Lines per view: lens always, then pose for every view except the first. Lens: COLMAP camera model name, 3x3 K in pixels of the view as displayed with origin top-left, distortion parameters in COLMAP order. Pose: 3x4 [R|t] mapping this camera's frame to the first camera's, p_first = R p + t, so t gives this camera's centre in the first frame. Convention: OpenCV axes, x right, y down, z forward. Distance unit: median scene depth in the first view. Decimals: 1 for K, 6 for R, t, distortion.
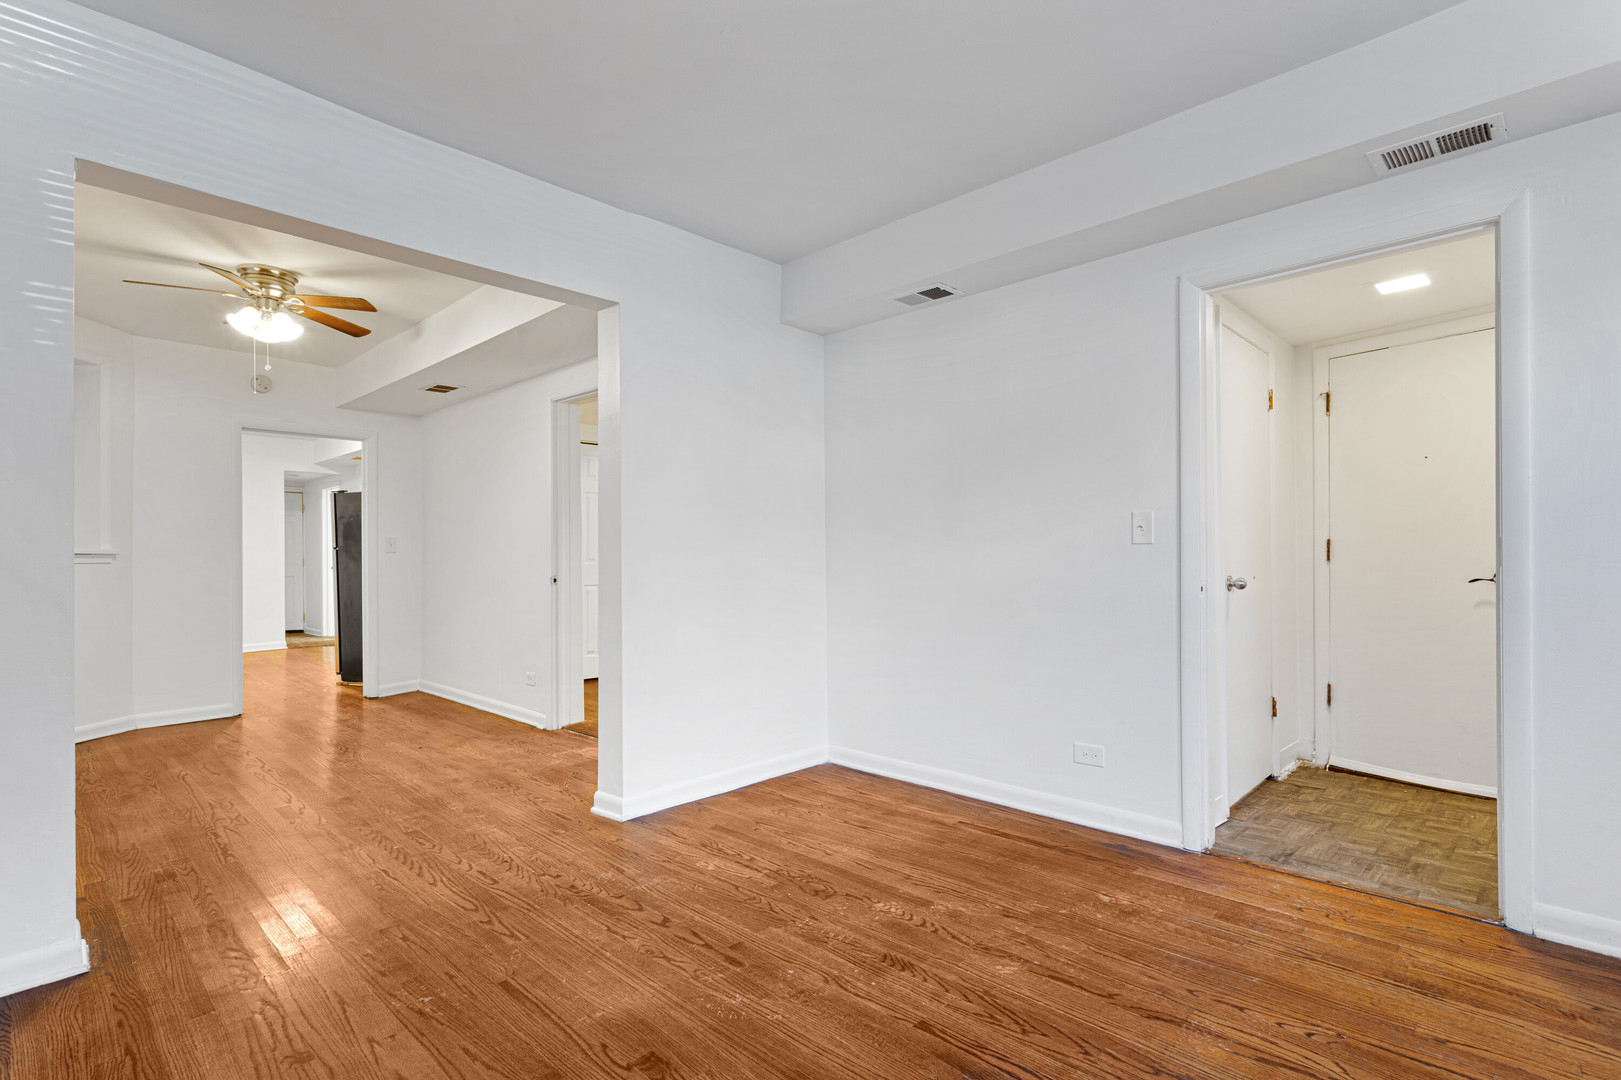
lens RADIAL K [[777.6, 0, 814.6], [0, 777.6, 552.1], [0, 0, 1]] dist [-0.001337, 0.001748]
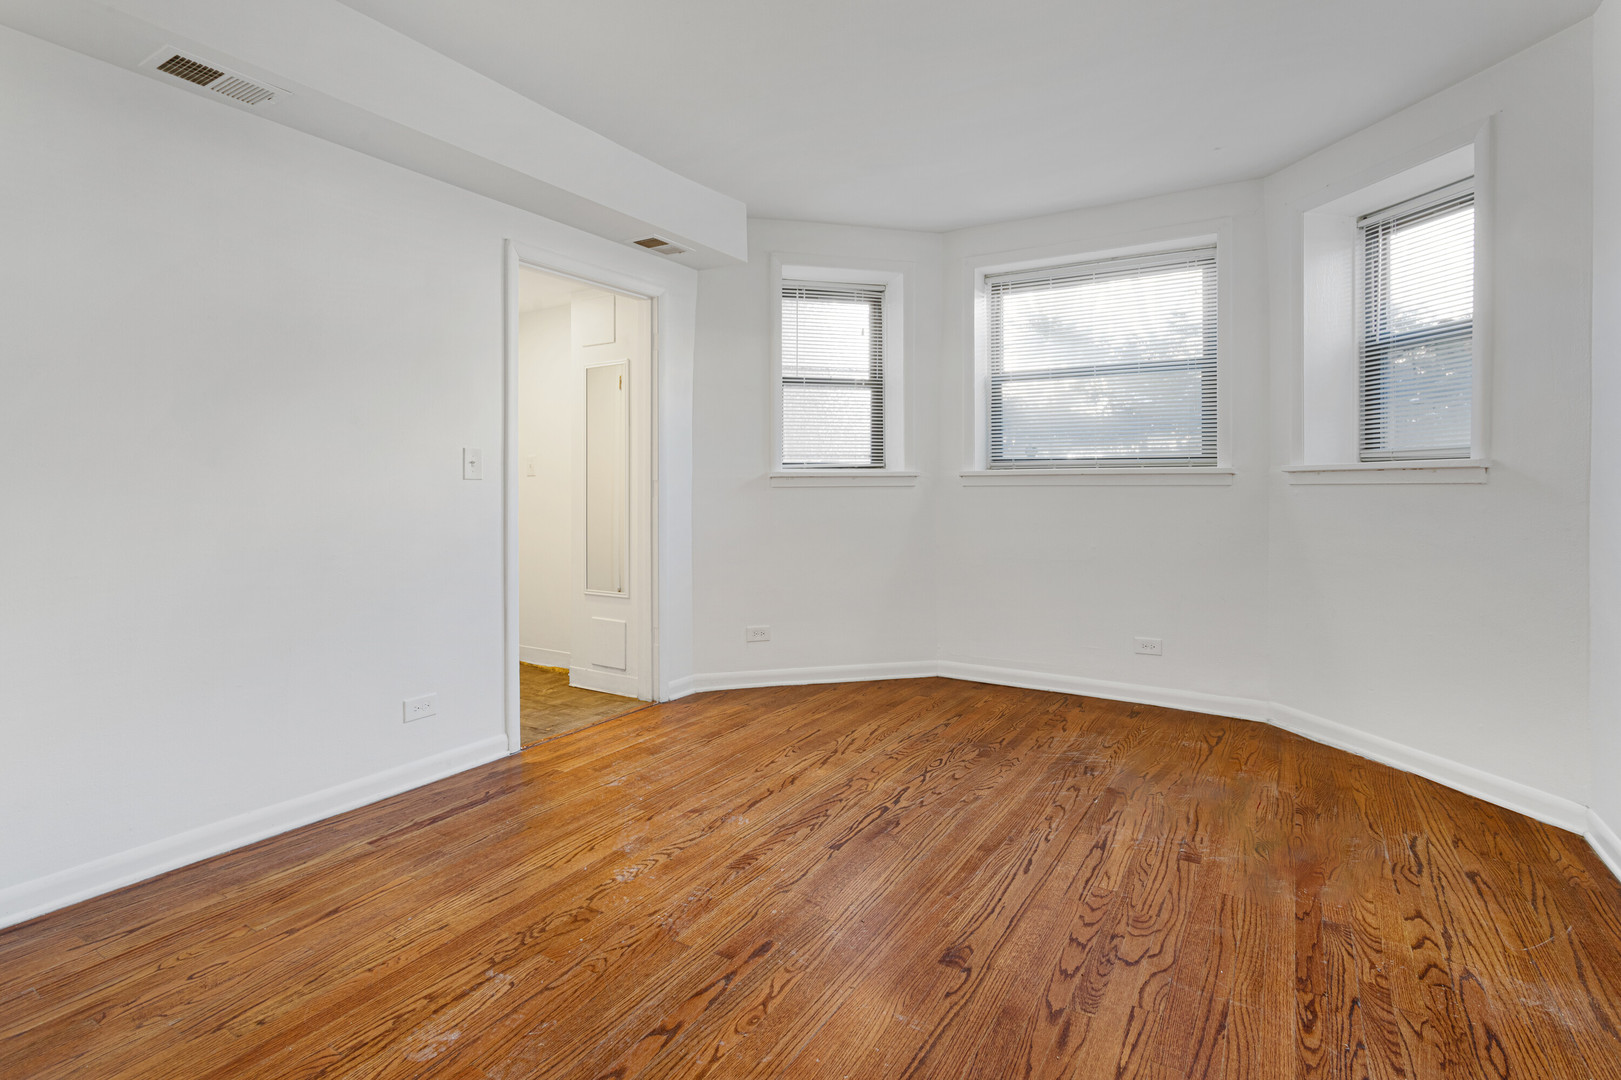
lens RADIAL K [[777.6, 0, 801.0], [0, 777.6, 490.9], [0, 0, 1]] dist [-0.001337, 0.001748]
pose [[-0.196737, 0.002919, 0.980452, -0.823693], [-0.000129, 0.999995, -0.003003, 0.008977], [-0.980456, -0.000717, -0.196735, 0.953927]]
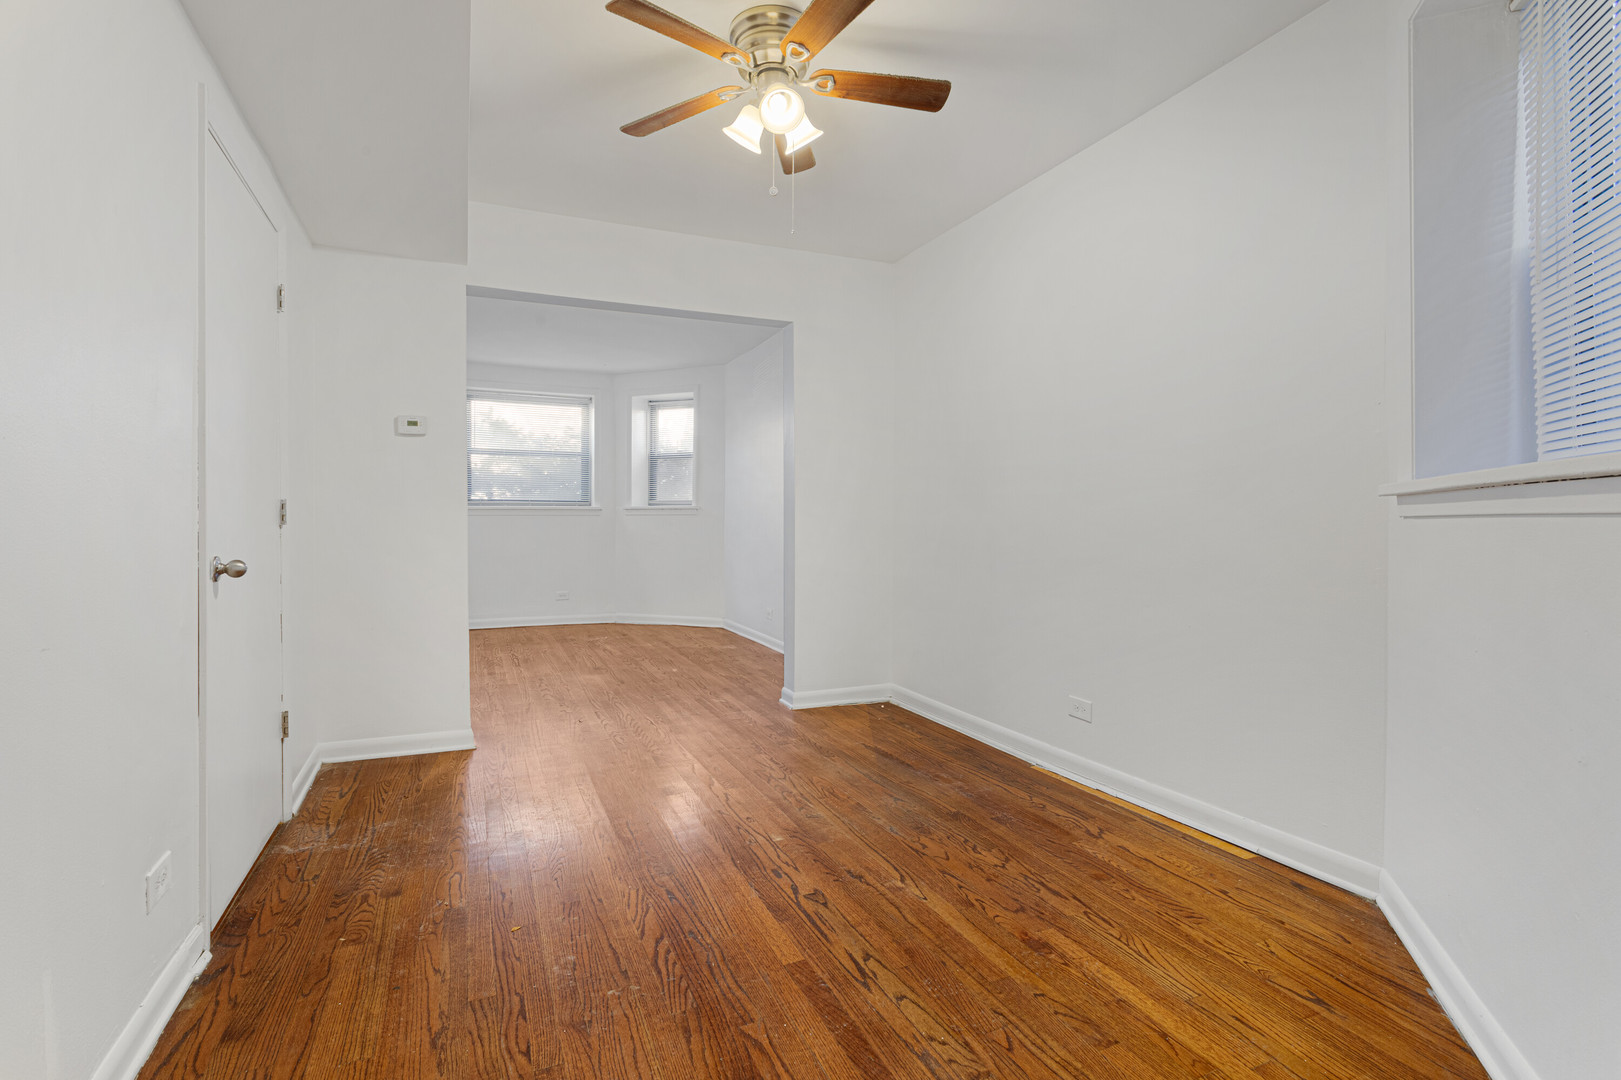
lens RADIAL K [[777.6, 0, 813.0], [0, 777.6, 530.8], [0, 0, 1]] dist [-0.001337, 0.001748]
pose [[-0.925665, 0.003627, 0.378326, -1.506770], [0.008136, 0.999914, 0.010320, 0.030494], [-0.378256, 0.012631, -0.925615, 2.428148]]
